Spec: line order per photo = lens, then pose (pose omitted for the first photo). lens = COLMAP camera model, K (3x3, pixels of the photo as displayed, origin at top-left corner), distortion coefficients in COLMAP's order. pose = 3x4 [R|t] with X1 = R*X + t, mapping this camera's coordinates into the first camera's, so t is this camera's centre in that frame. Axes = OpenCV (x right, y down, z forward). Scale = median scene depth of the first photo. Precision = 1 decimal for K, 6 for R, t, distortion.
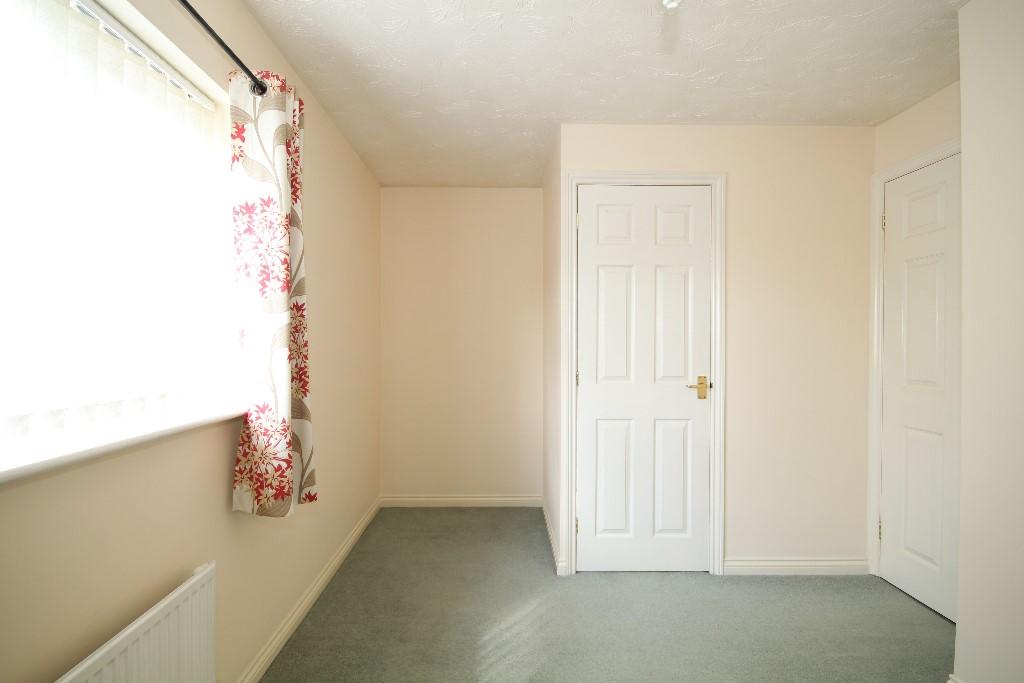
lens RADIAL K [[480.4, 0, 512.0], [0, 480.4, 344.2], [0, 0, 1]] dist [0.004945, -0.006150]
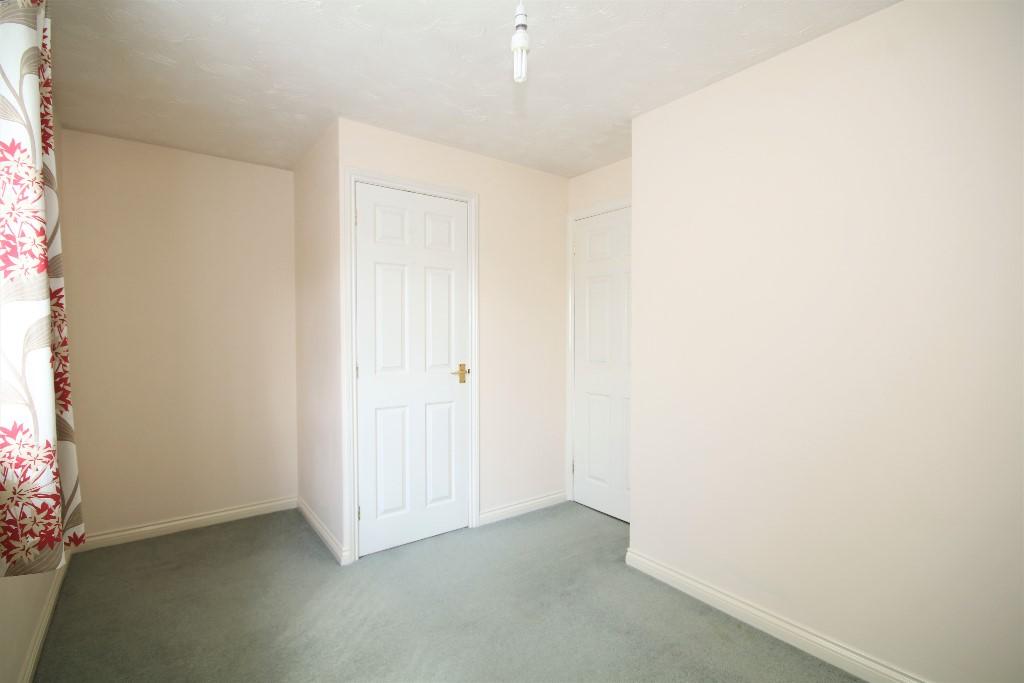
lens RADIAL K [[480.4, 0, 508.2], [0, 480.4, 341.9], [0, 0, 1]] dist [0.004945, -0.006150]
pose [[0.807792, -0.014147, 0.589297, -0.308962], [0.004937, 0.999839, 0.017235, -0.009992], [-0.589446, -0.011013, 0.807732, -0.029978]]
